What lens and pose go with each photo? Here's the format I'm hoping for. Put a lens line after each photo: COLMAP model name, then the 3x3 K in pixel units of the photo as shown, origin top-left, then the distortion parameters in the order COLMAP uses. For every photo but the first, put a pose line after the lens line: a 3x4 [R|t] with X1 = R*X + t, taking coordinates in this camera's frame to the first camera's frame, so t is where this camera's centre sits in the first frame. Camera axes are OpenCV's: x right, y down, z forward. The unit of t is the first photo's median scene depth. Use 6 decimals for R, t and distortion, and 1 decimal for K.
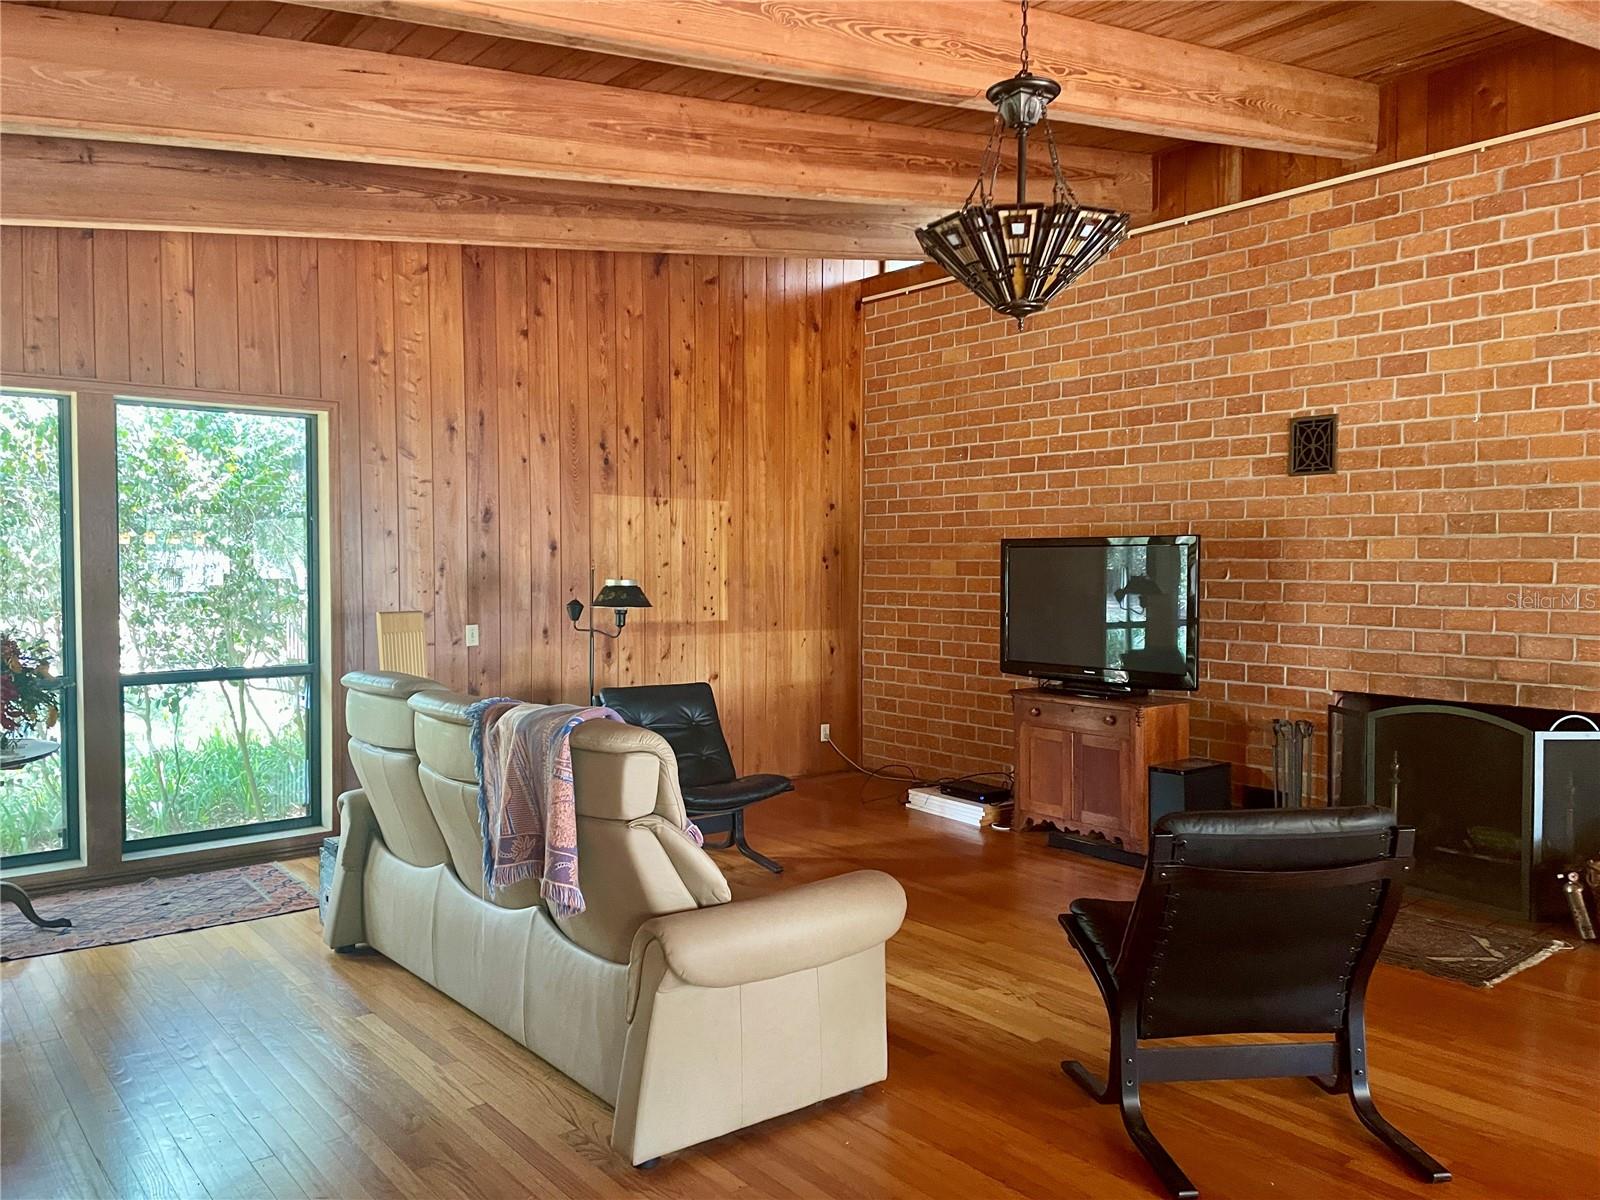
lens RADIAL K [[1206.2, 0, 804.8], [0, 1206.2, 613.3], [0, 0, 1]] dist [0.110288, -0.146152]
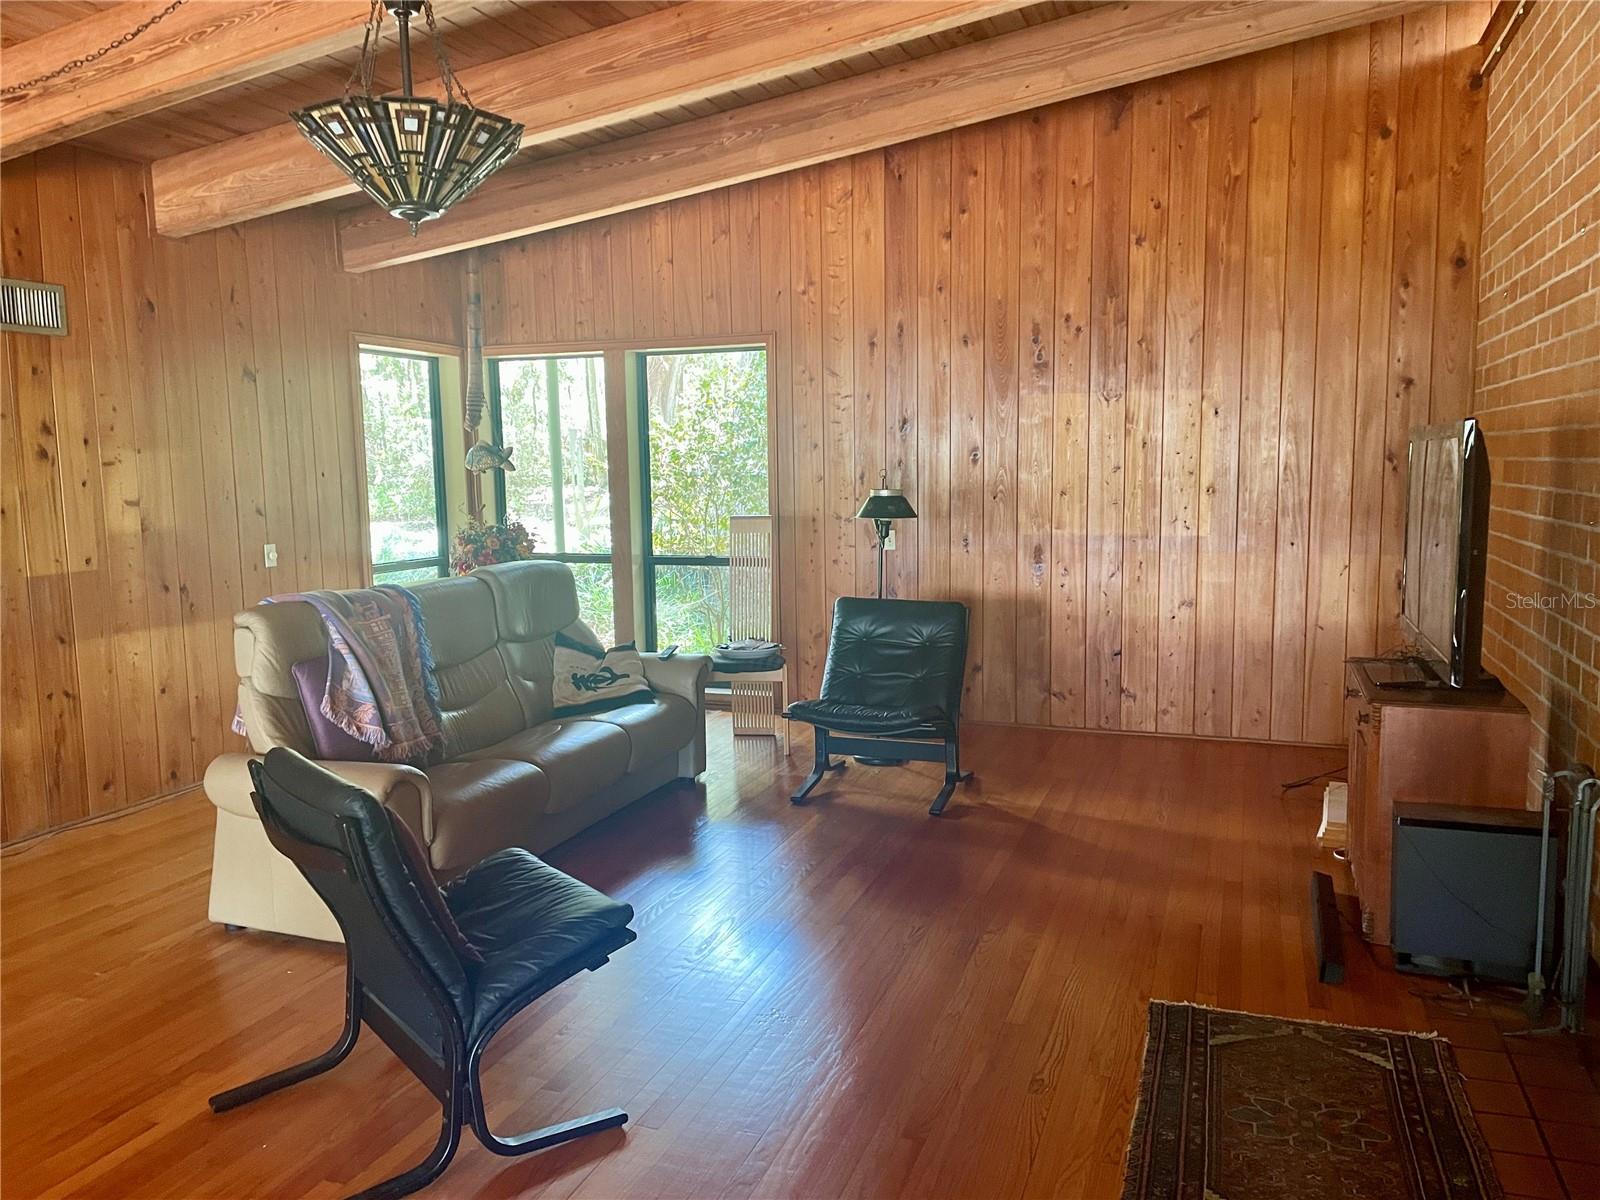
lens RADIAL K [[1206.2, 0, 804.8], [0, 1206.2, 613.3], [0, 0, 1]] dist [0.110288, -0.146152]
pose [[0.504880, 0.099122, -0.857479, 0.587535], [-0.020850, 0.994495, 0.102684, -0.024488], [0.862937, -0.033965, 0.504168, 0.393365]]
